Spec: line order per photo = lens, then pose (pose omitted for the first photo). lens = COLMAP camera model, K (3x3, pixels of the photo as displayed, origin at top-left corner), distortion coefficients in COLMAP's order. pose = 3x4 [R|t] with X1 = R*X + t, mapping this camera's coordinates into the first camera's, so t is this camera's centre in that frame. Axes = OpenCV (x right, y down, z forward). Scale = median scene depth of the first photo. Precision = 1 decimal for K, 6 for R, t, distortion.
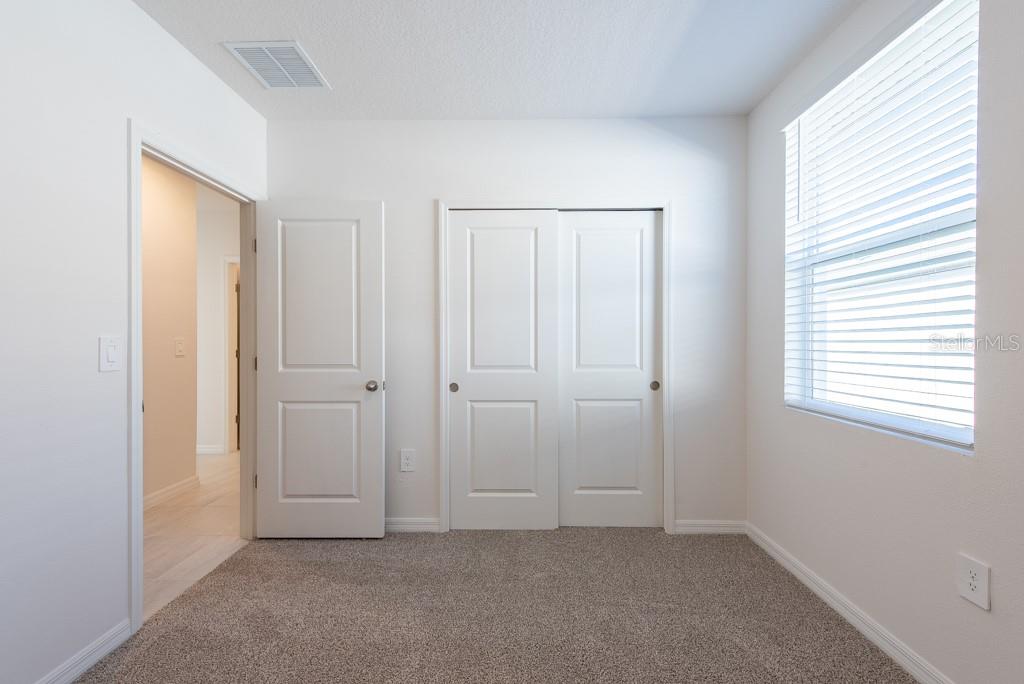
lens RADIAL K [[408.3, 0, 512.0], [0, 408.3, 342.0], [0, 0, 1]] dist [0.011651, -0.000384]
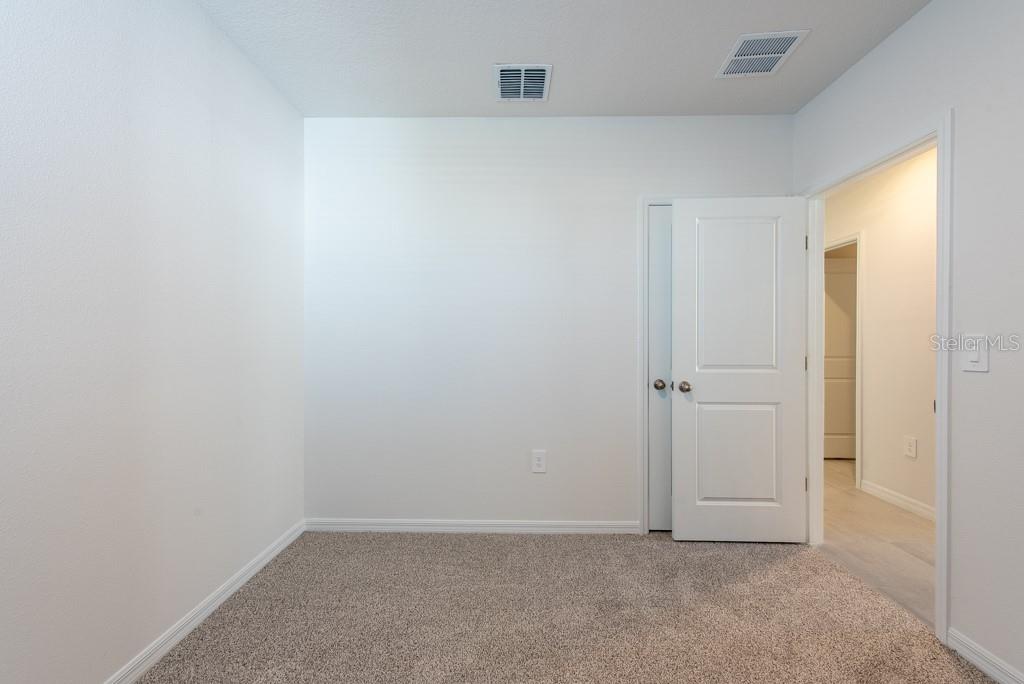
lens RADIAL K [[408.3, 0, 512.0], [0, 408.3, 342.0], [0, 0, 1]] dist [0.011651, -0.000384]
pose [[0.999962, 0.008443, 0.002174, -0.741220], [-0.008438, 0.999962, -0.002341, 0.004956], [-0.002193, 0.002323, 0.999995, 0.013337]]
